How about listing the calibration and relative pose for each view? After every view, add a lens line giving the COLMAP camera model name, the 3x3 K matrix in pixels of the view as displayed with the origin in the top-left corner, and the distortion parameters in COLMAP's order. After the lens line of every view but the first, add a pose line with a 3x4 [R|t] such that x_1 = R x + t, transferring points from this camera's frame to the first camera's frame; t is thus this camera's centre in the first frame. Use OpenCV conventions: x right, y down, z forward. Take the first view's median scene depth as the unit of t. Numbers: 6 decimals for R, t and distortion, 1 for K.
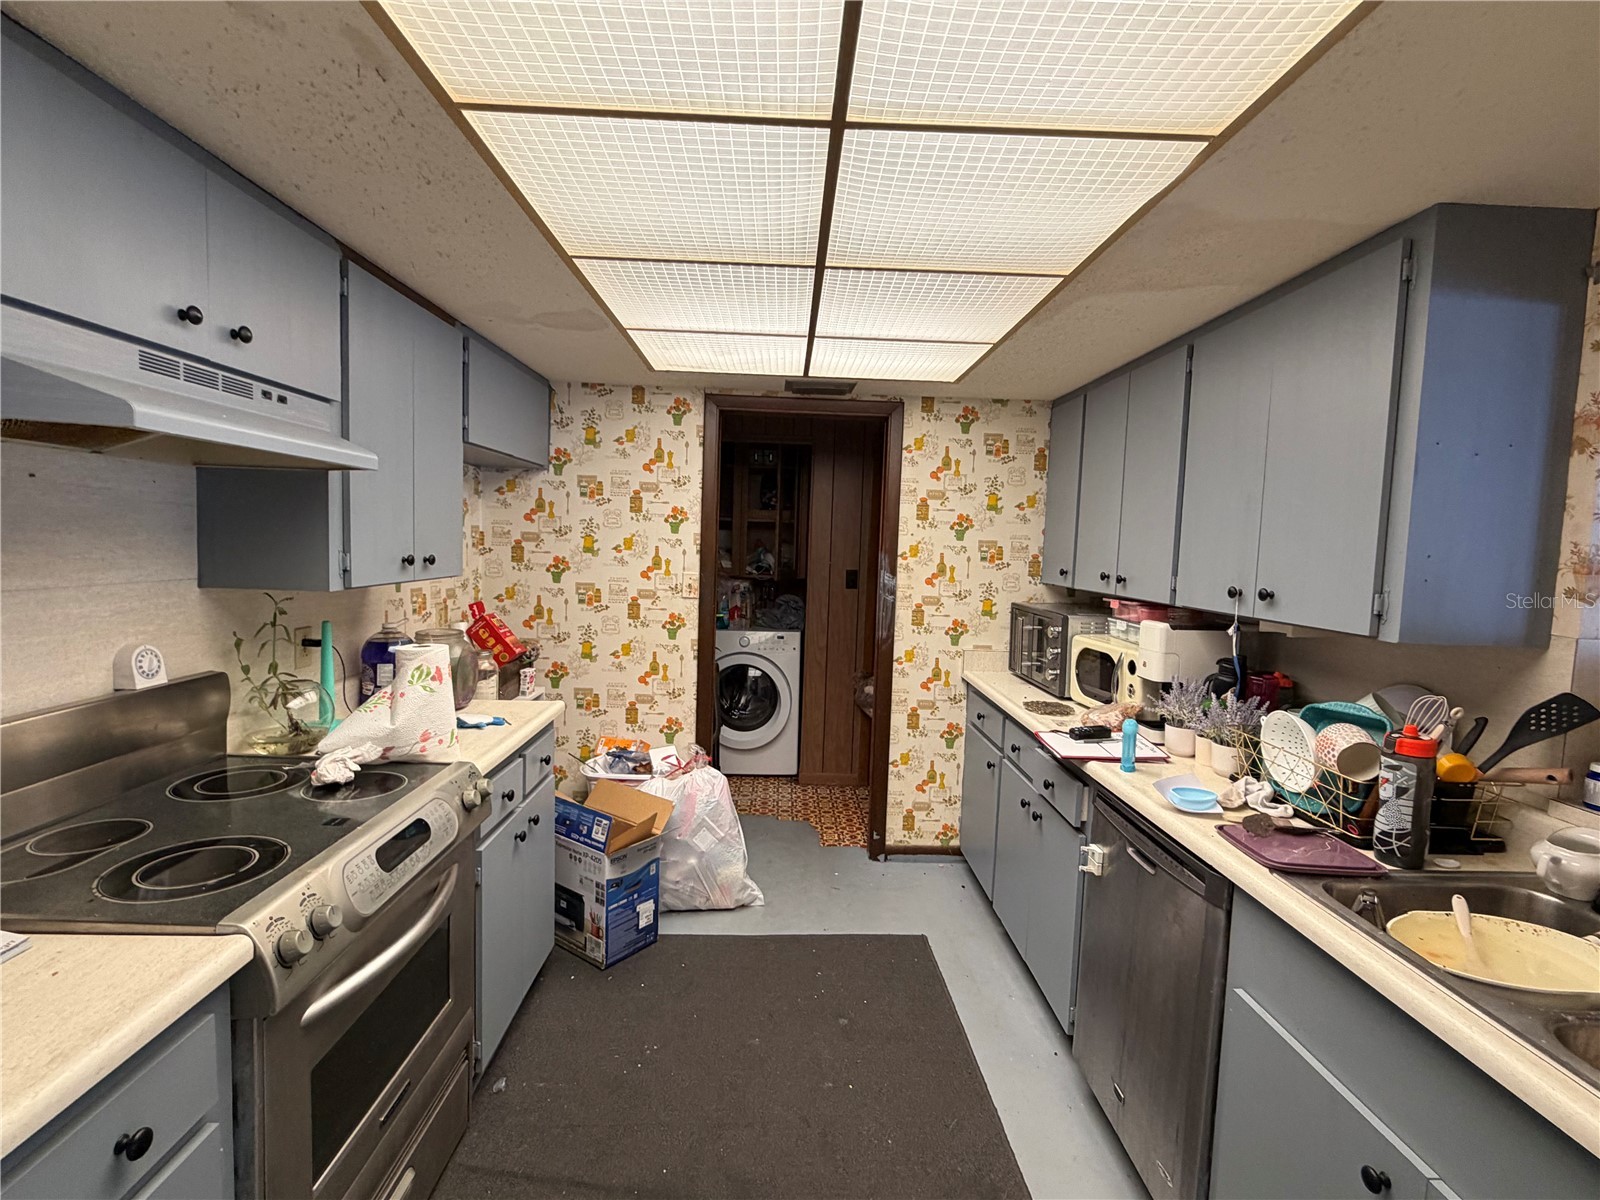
lens RADIAL K [[744.7, 0, 801.9], [0, 744.7, 594.1], [0, 0, 1]] dist [-0.000982, -0.000155]
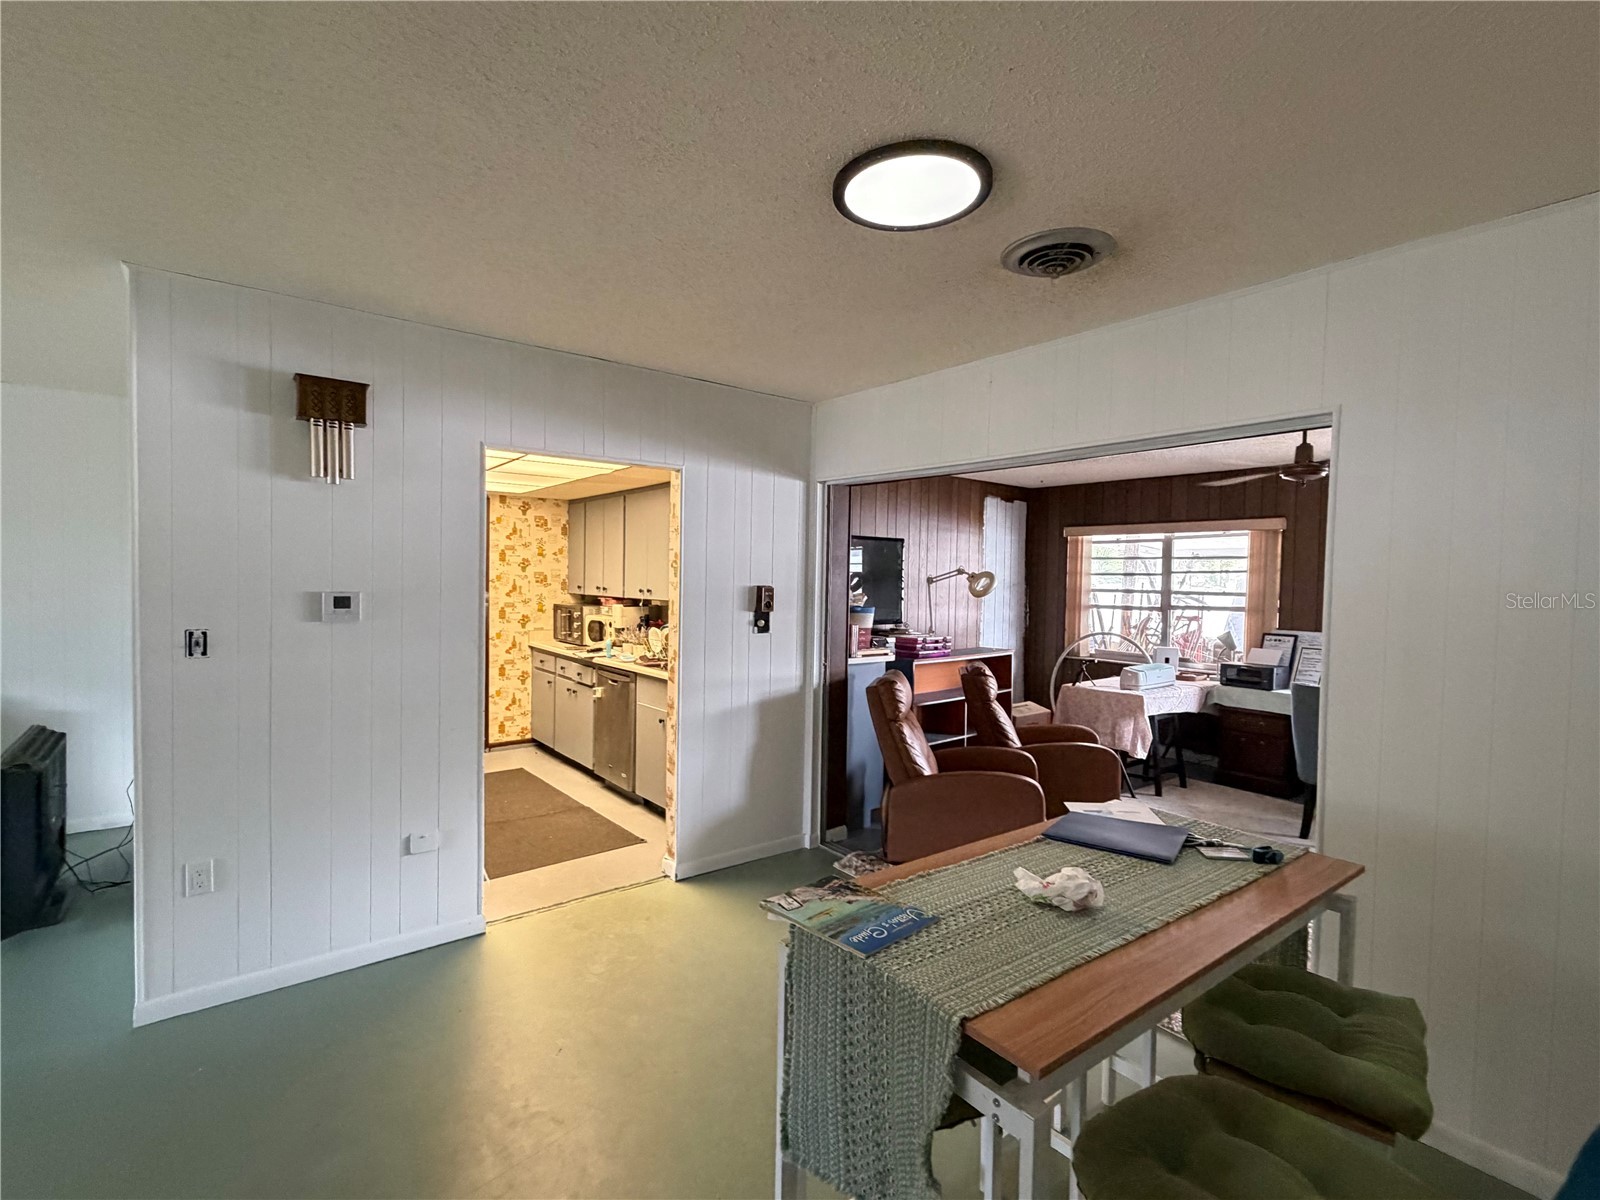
lens RADIAL K [[744.7, 0, 803.2], [0, 744.7, 597.2], [0, 0, 1]] dist [-0.000982, -0.000155]
pose [[0.800767, -0.038993, 0.597705, -0.378092], [0.054260, 0.998498, -0.007555, 0.047591], [-0.596513, 0.038481, 0.801680, -1.001400]]
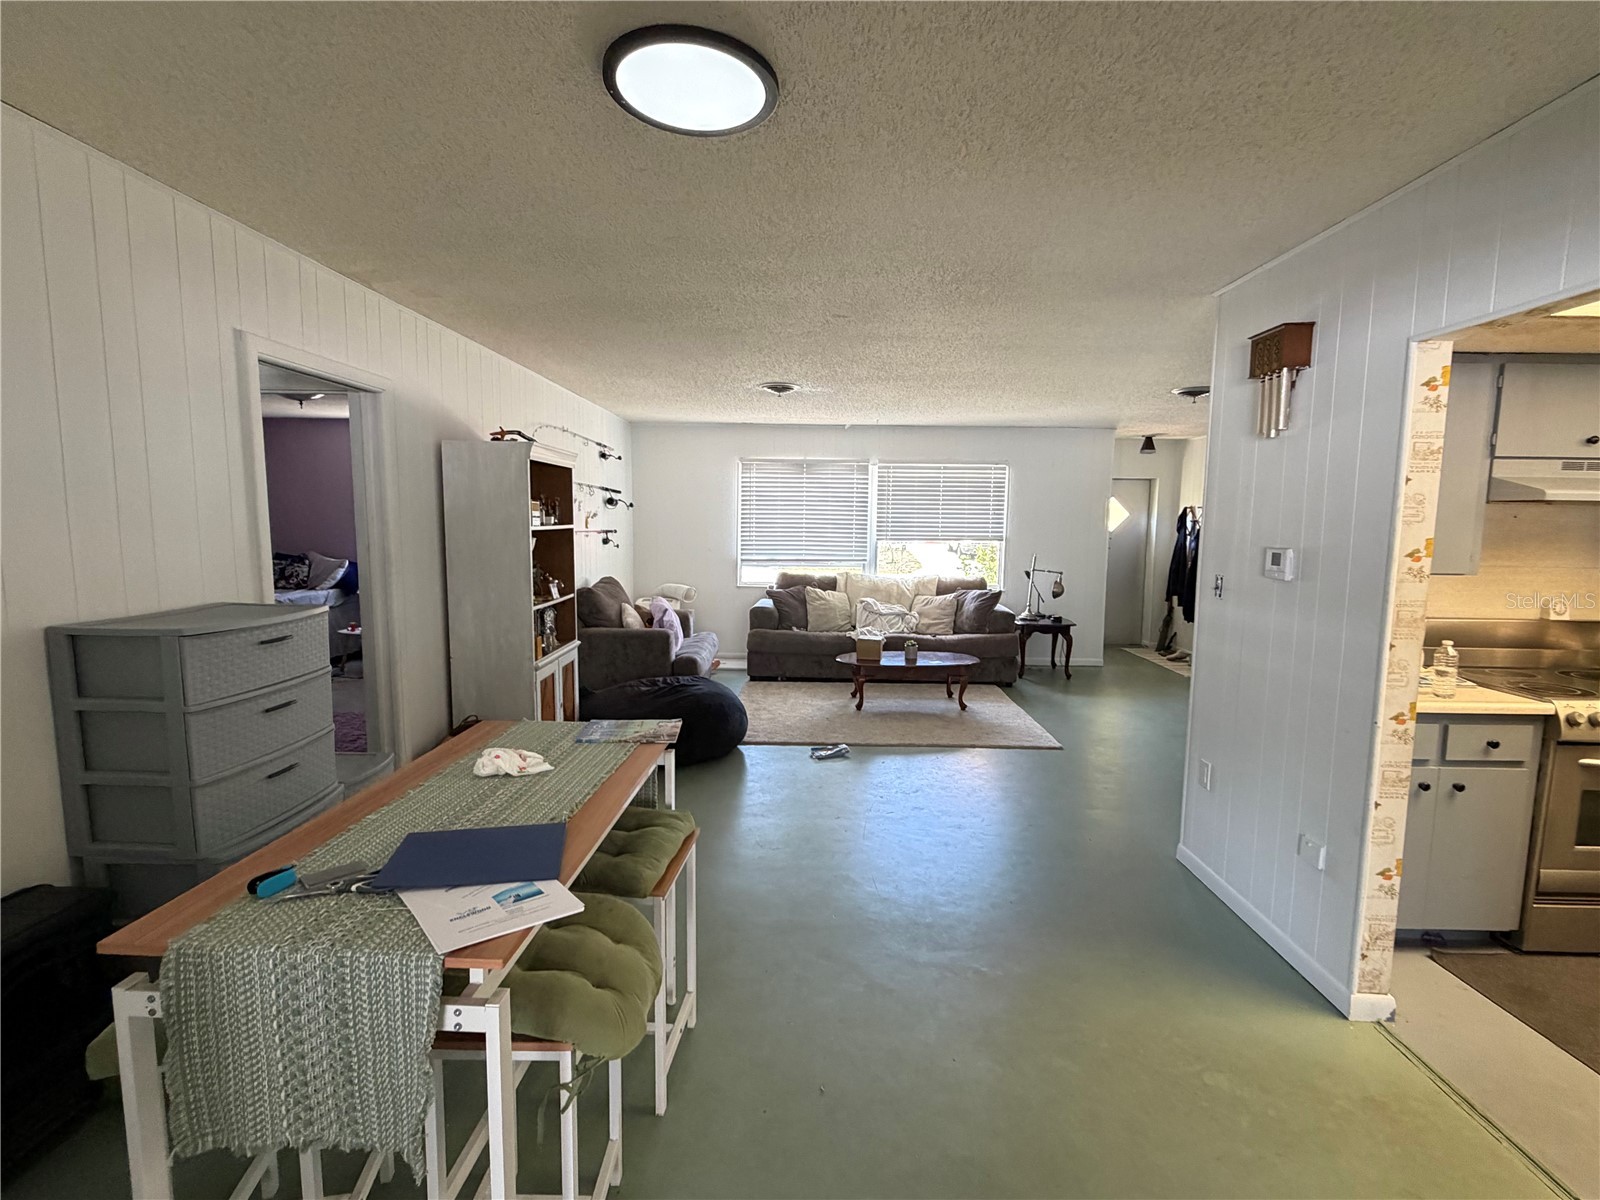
lens RADIAL K [[744.7, 0, 799.6], [0, 744.7, 600.2], [0, 0, 1]] dist [-0.000982, -0.000155]
pose [[-0.052432, 0.073000, -0.995953, 0.600540], [-0.083671, 0.993497, 0.077225, 0.044264], [0.995113, 0.087381, -0.045983, -0.464412]]
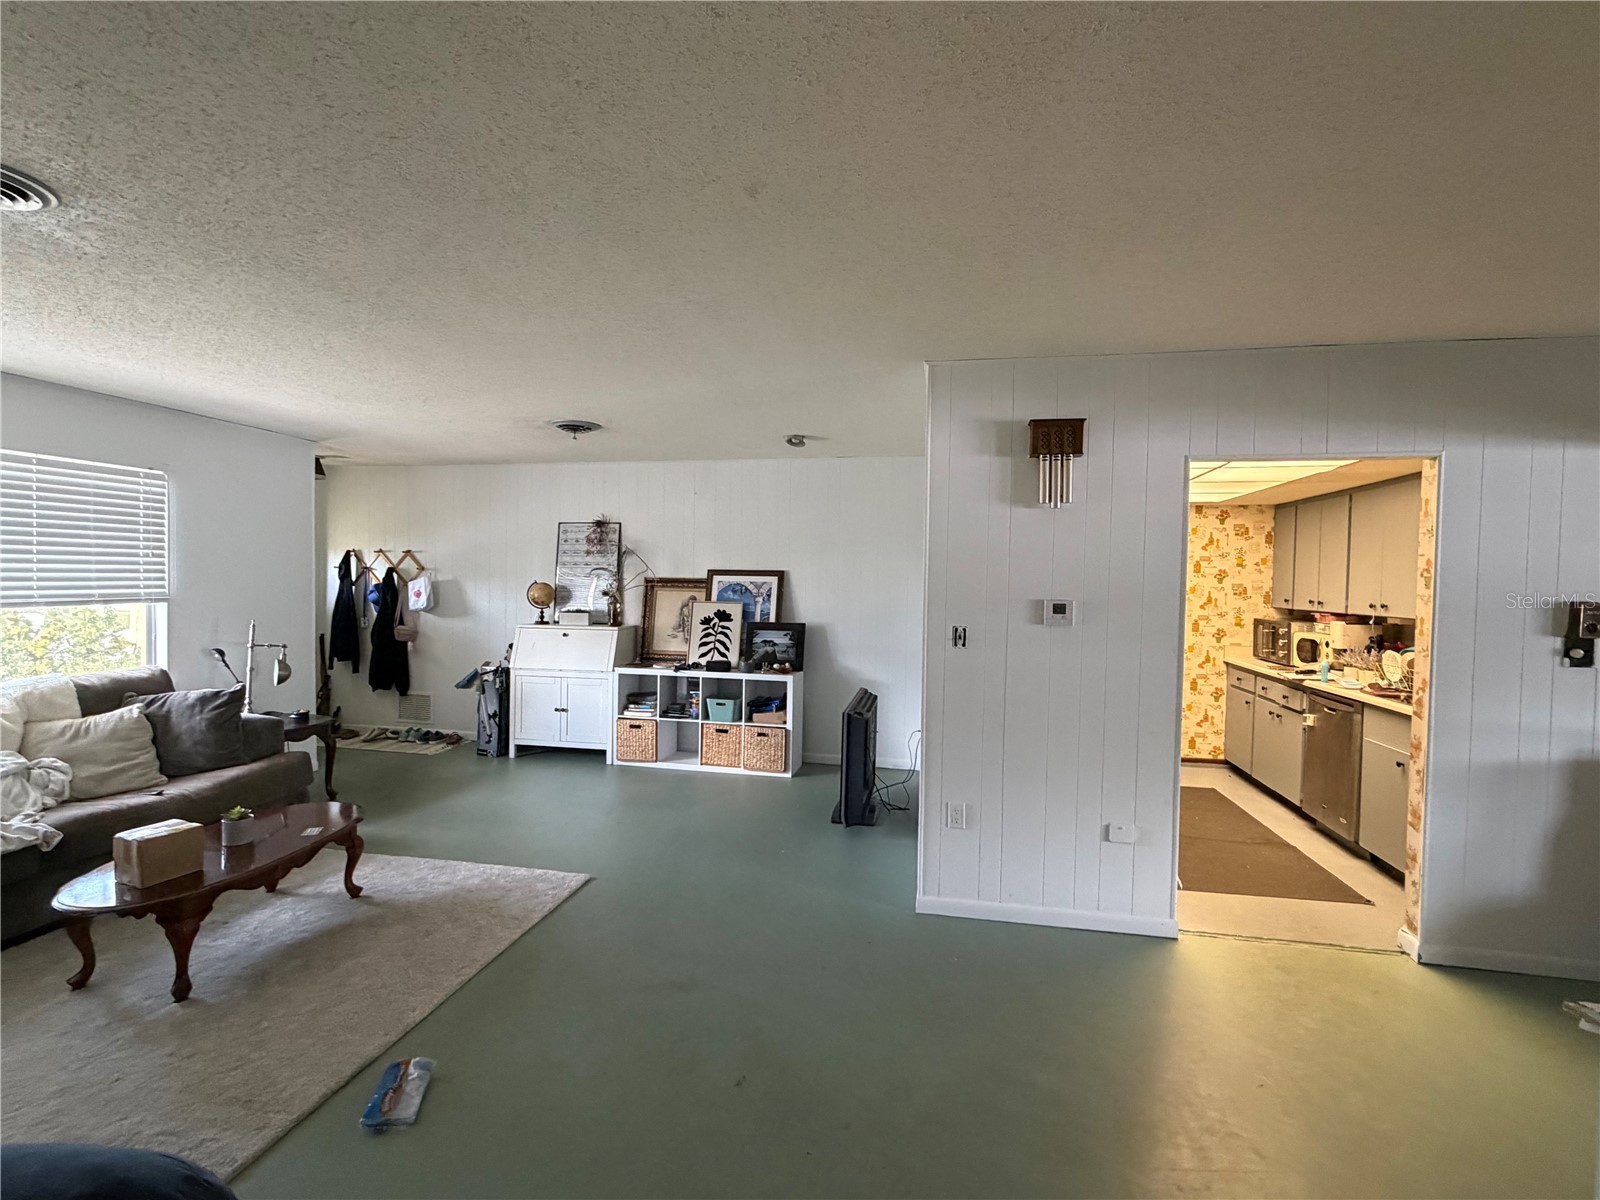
lens RADIAL K [[744.7, 0, 799.6], [0, 744.7, 598.5], [0, 0, 1]] dist [-0.000982, -0.000155]
pose [[0.974969, -0.014689, -0.221856, -0.410639], [0.003657, 0.998740, -0.050056, 0.053132], [0.222312, 0.047992, 0.973794, -1.051495]]
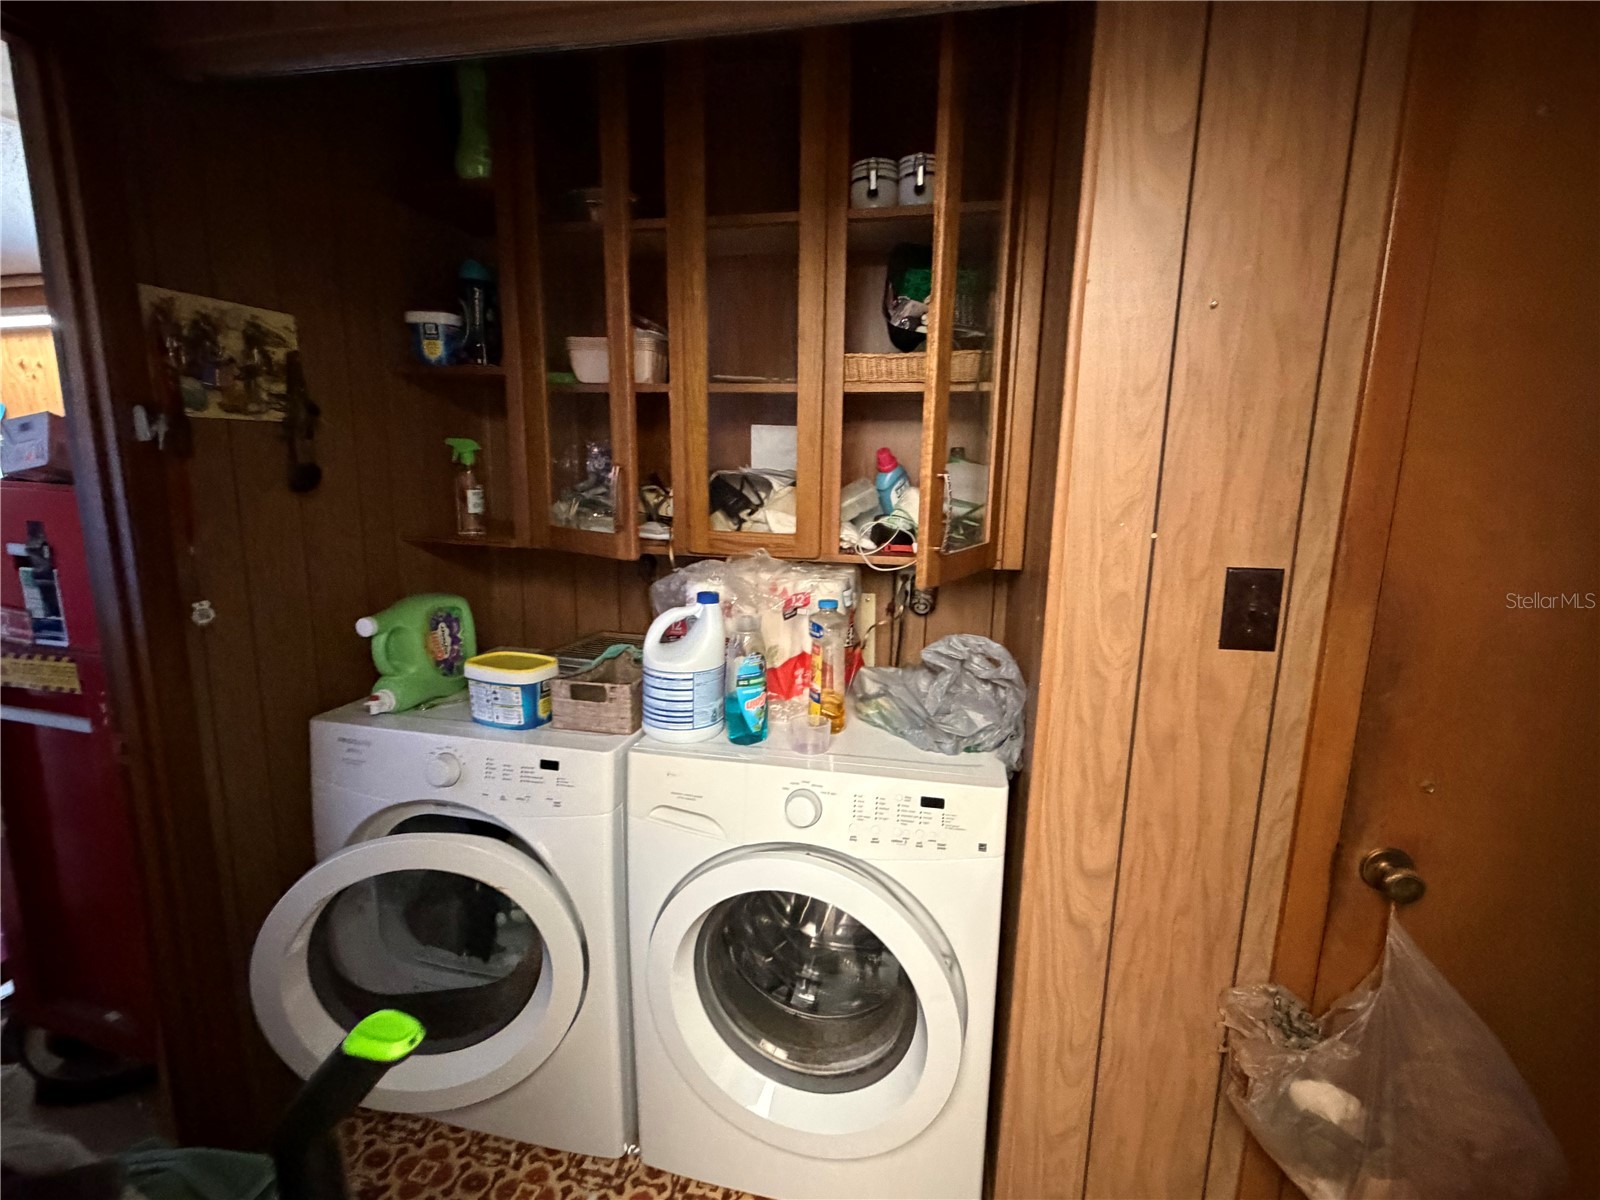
lens RADIAL K [[744.7, 0, 799.2], [0, 744.7, 596.4], [0, 0, 1]] dist [-0.000982, -0.000155]
pose [[0.969099, 0.023384, -0.245563, -0.010980], [0.003630, 0.994037, 0.108983, -0.051690], [0.246647, -0.106506, 0.963235, 0.788584]]
